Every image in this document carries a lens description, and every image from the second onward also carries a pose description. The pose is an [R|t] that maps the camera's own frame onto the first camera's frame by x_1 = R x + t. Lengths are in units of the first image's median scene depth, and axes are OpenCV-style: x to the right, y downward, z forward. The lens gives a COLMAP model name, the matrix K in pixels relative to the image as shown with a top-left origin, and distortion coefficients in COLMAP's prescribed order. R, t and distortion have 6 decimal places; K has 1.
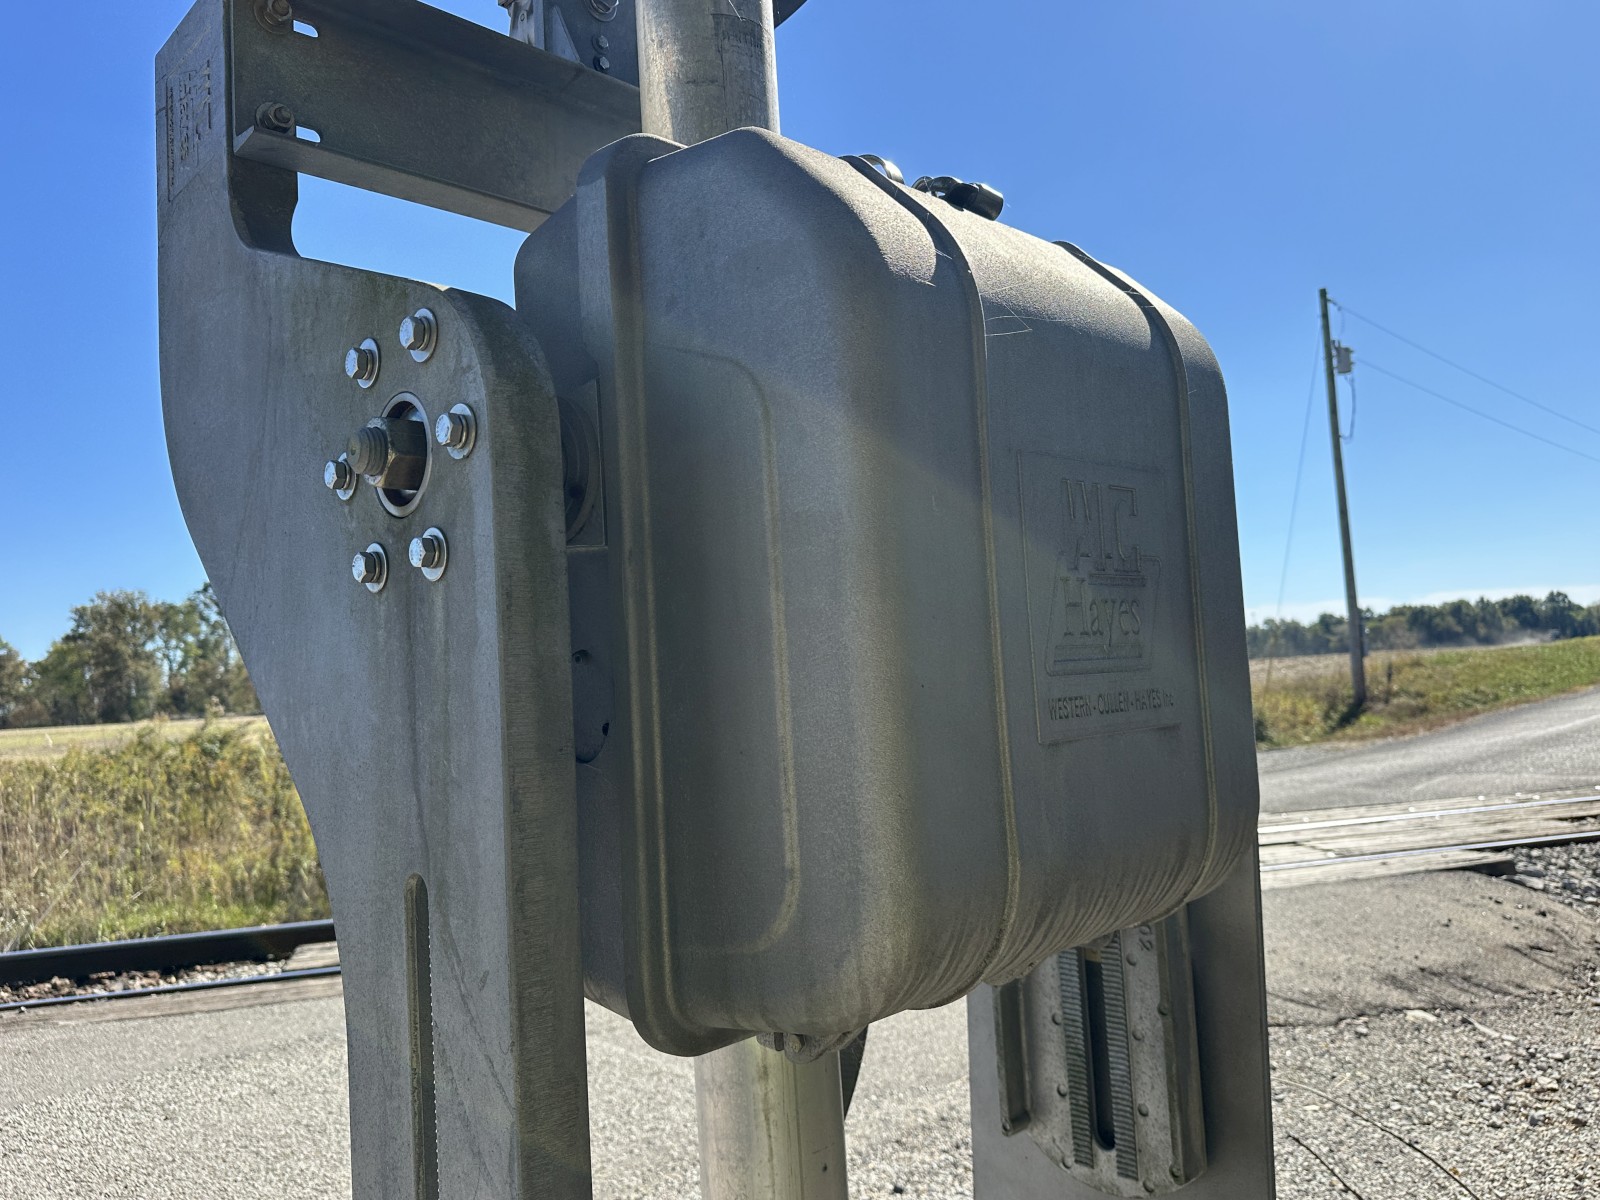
lens RADIAL K [[1155.5, 0, 799.0], [0, 1155.5, 591.3], [0, 0, 1]] dist [-0.001547, 0.000178]
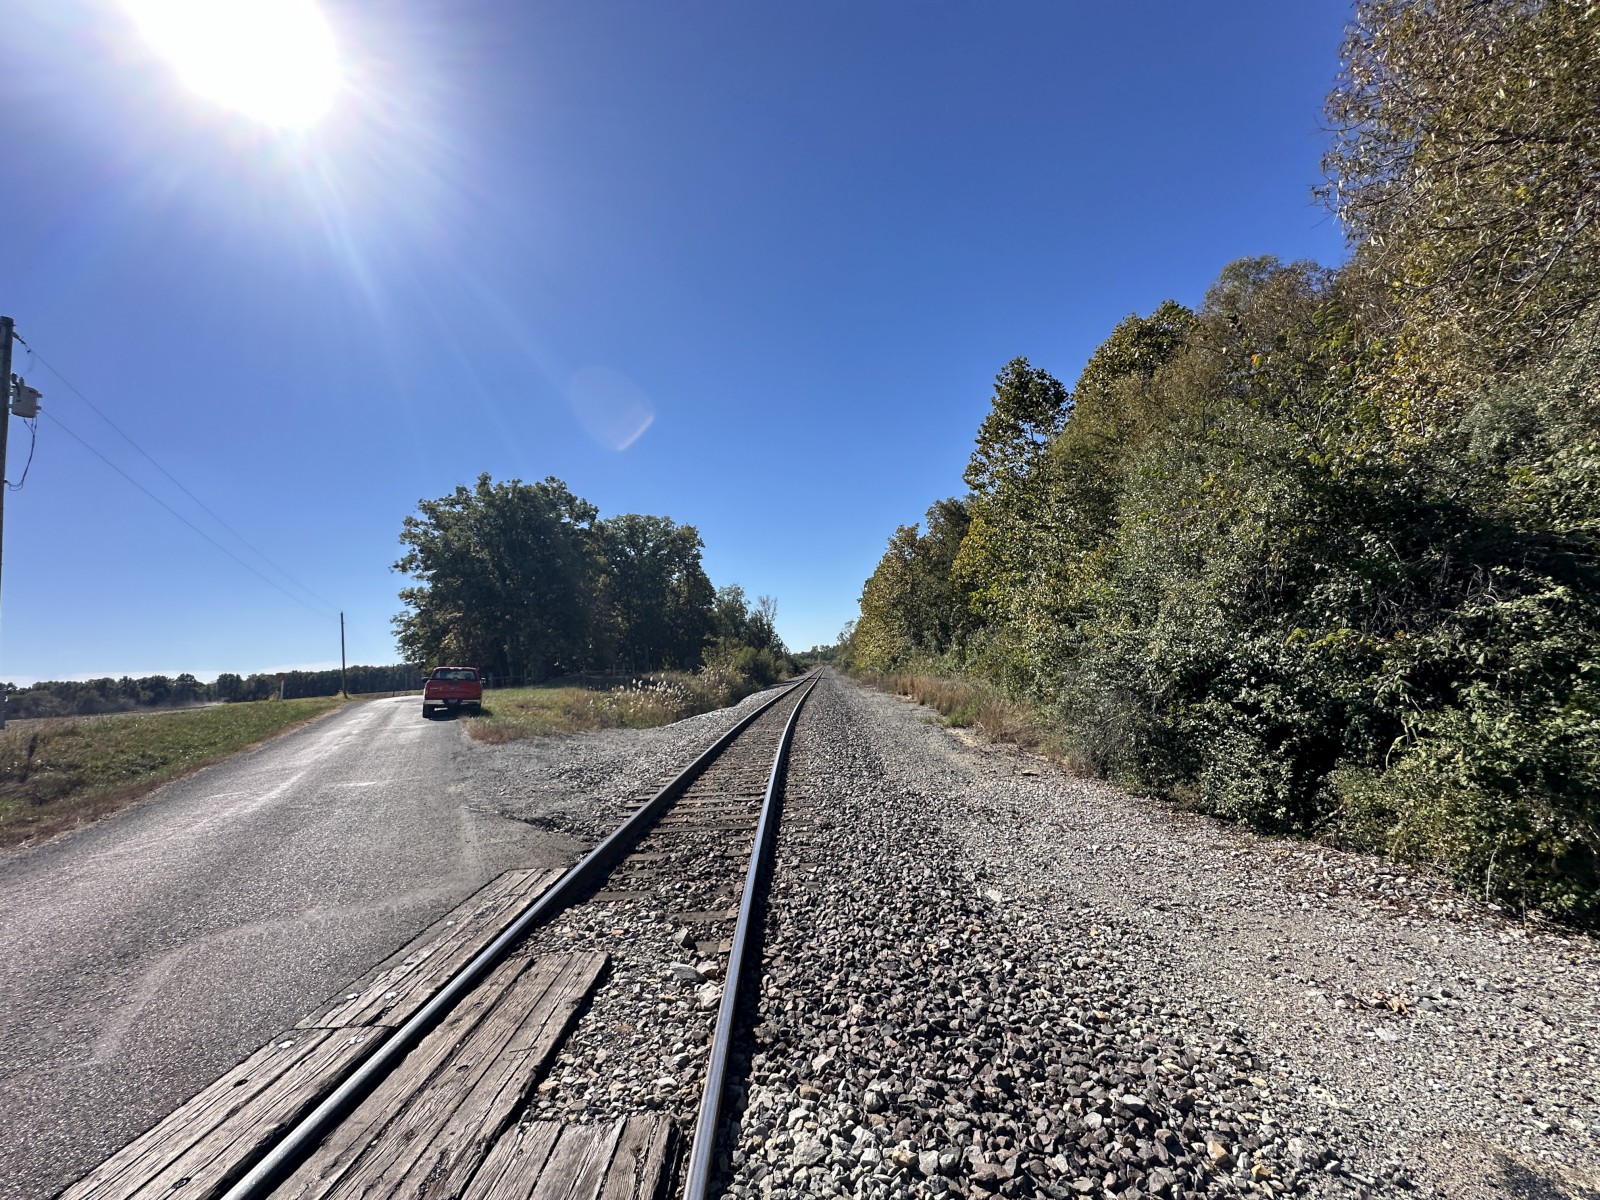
lens RADIAL K [[645.2, 0, 800.4], [0, 645.2, 601.5], [0, 0, 1]] dist [0.001555, 0.000255]
pose [[0.230152, 0.134149, 0.963864, 0.135705], [-0.022484, 0.990922, -0.132546, 0.010940], [-0.972895, 0.008834, 0.231078, 0.277087]]
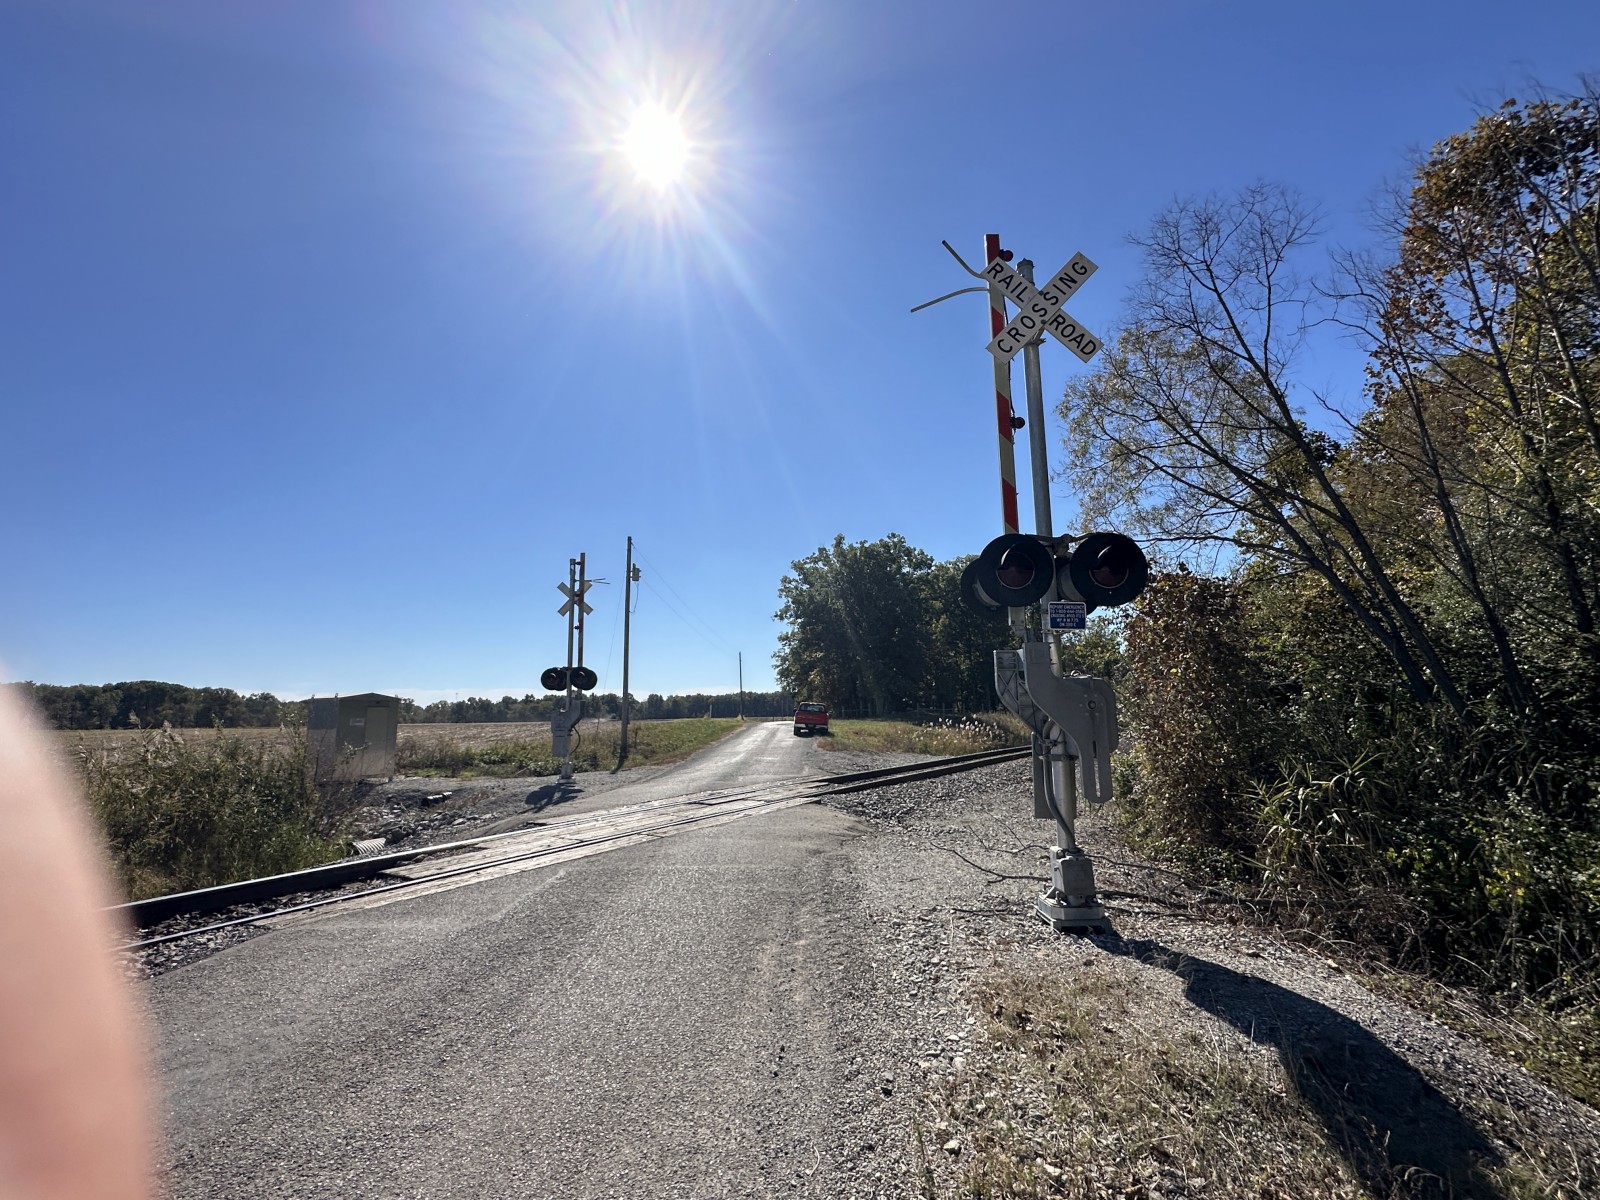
lens RADIAL K [[716.6, 0, 802.6], [0, 716.6, 602.7], [0, 0, 1]] dist [-0.001999, 0.000850]
pose [[0.678813, 0.160103, 0.716645, -0.209403], [-0.081042, 0.986314, -0.143584, 0.003349], [-0.729826, 0.039388, 0.682498, -0.055589]]
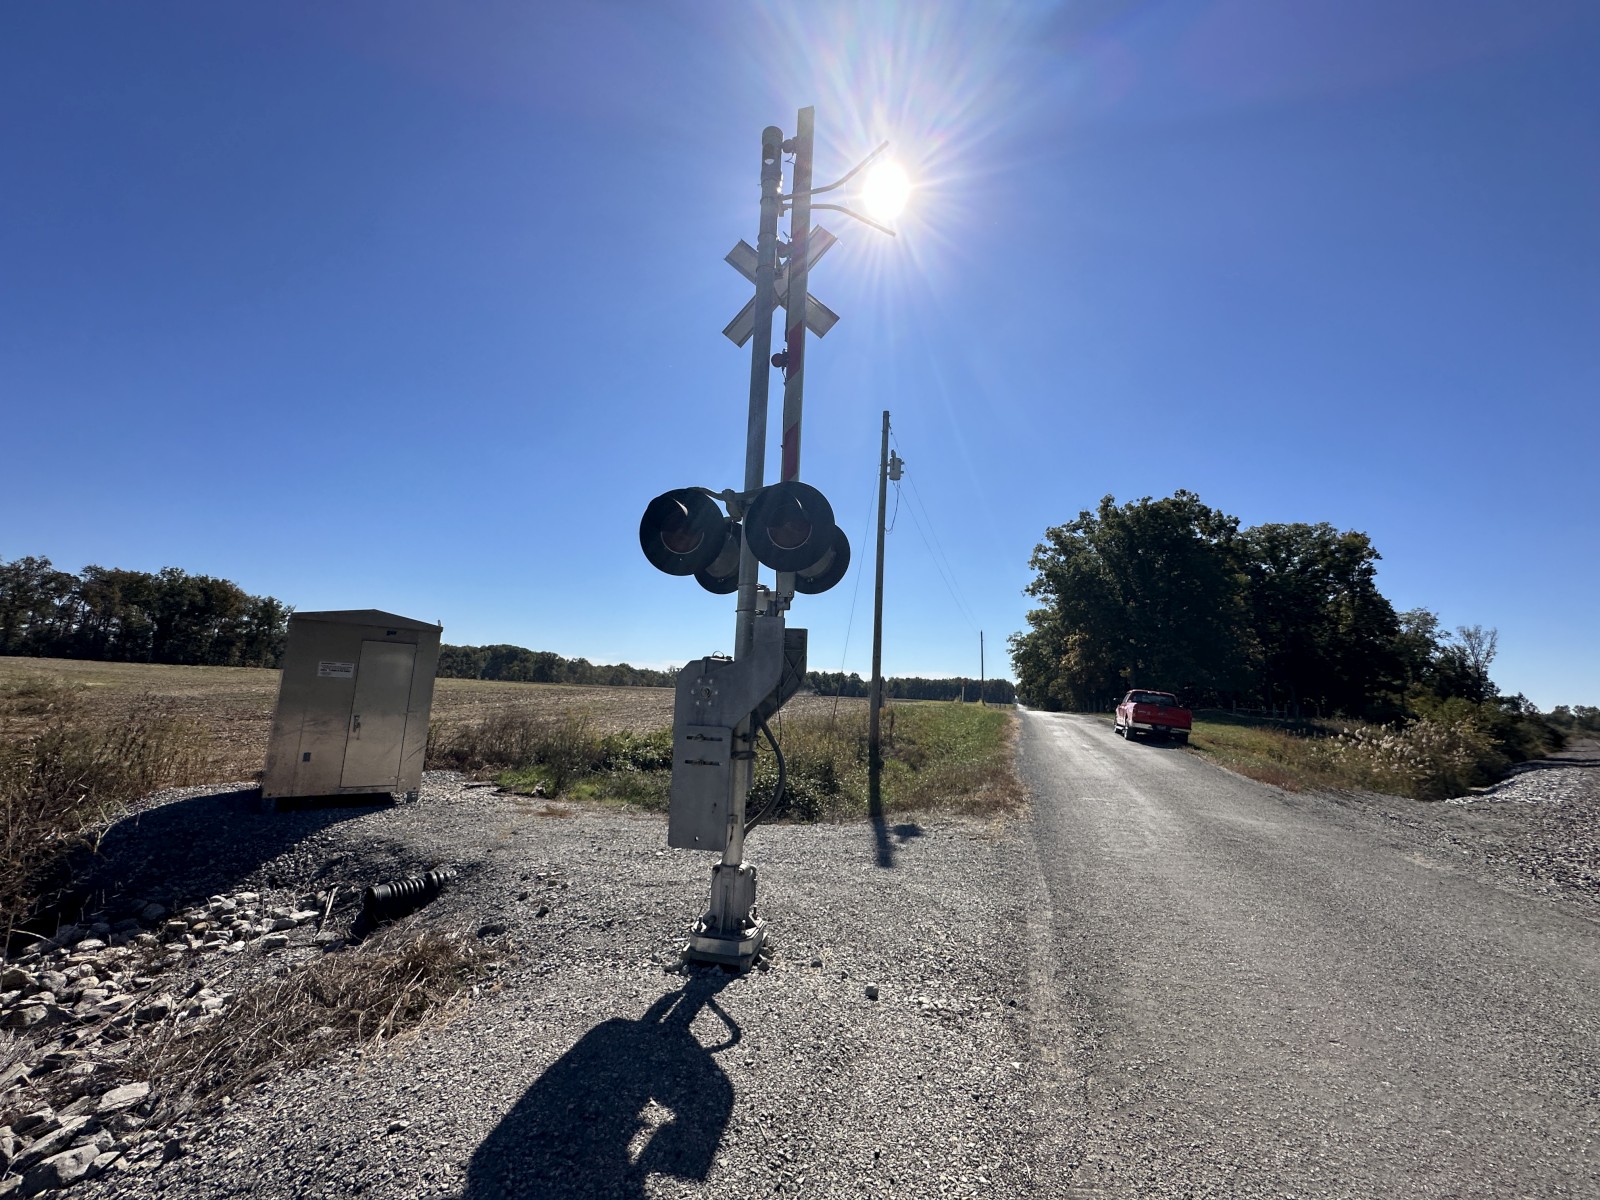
lens RADIAL K [[645.2, 0, 800.4], [0, 645.2, 601.5], [0, 0, 1]] dist [0.001555, 0.000255]
pose [[0.869436, 0.167034, 0.464953, 0.077253], [-0.137122, 0.985723, -0.097711, 0.023937], [-0.474636, 0.021198, 0.879927, 0.423862]]
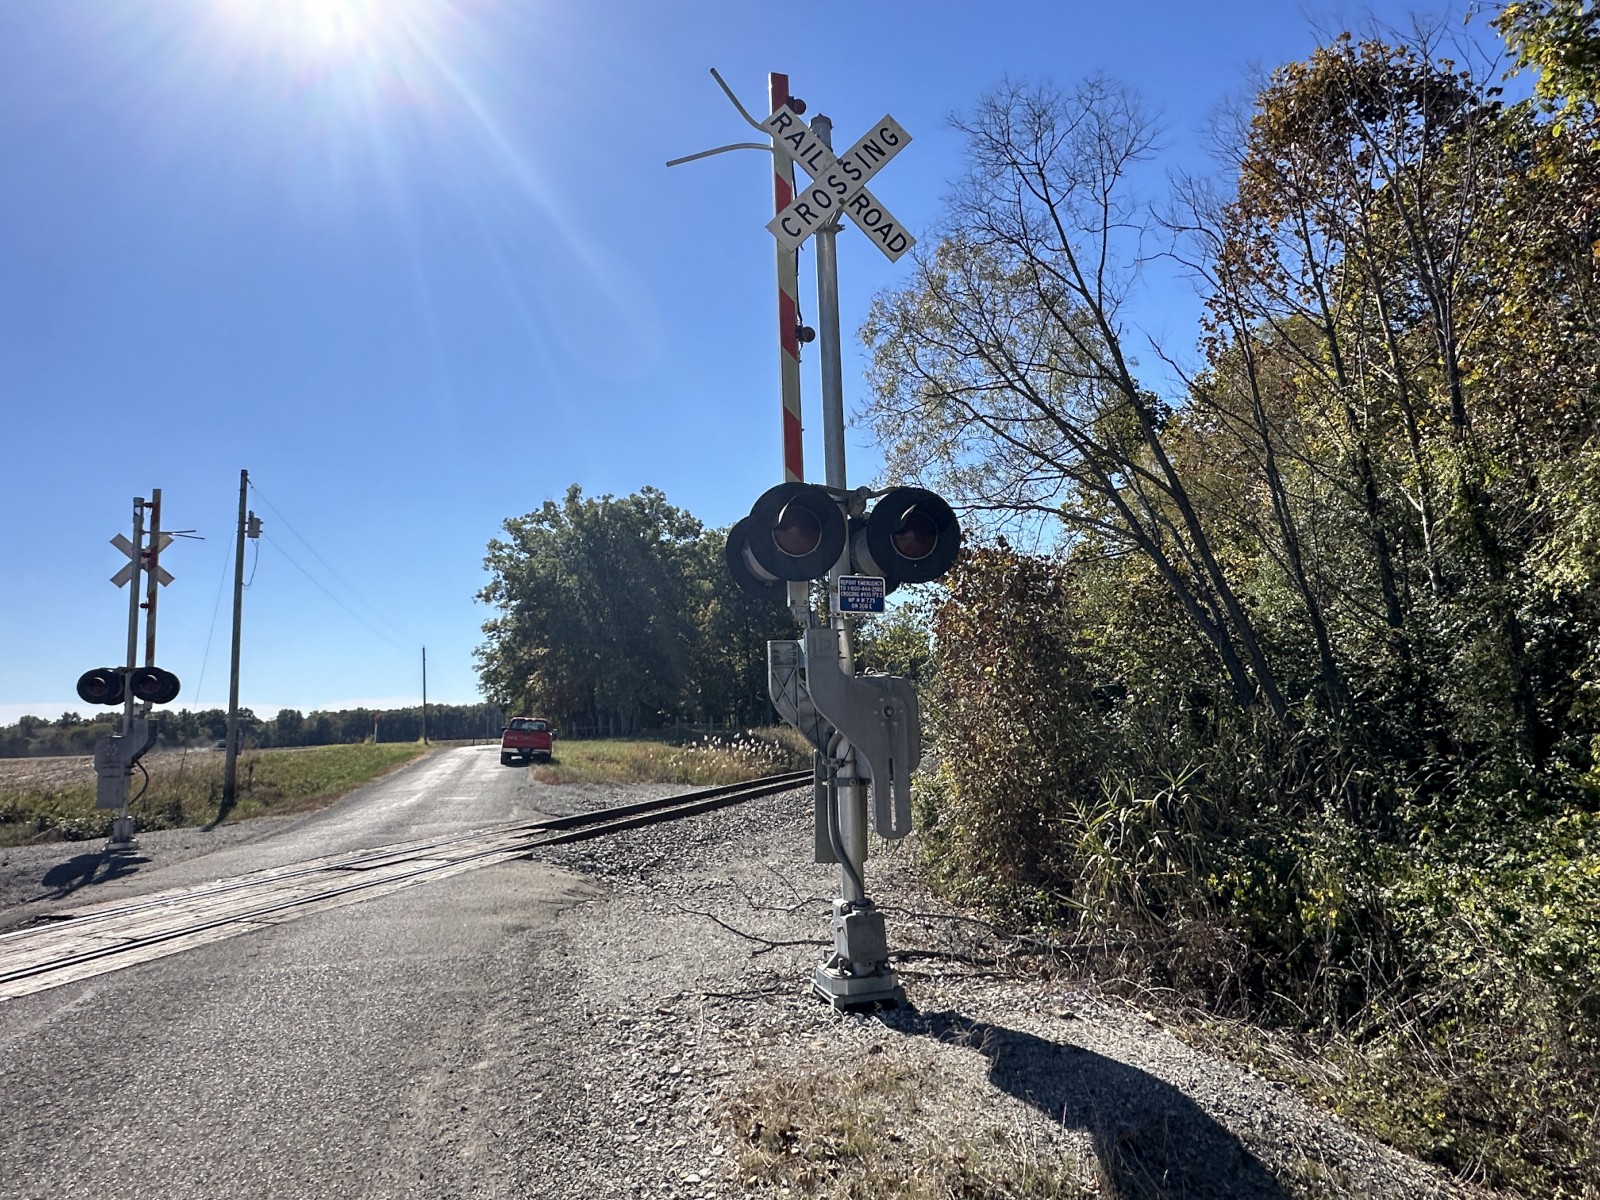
lens RADIAL K [[965.3, 0, 800.0], [0, 965.3, 600.0], [0, 0, 1]] dist [-0.001498, 0.000111]
pose [[0.448925, 0.157106, 0.879650, -0.200252], [-0.060763, 0.987511, -0.145360, 0.003779], [-0.891501, 0.011806, 0.452864, -0.053492]]
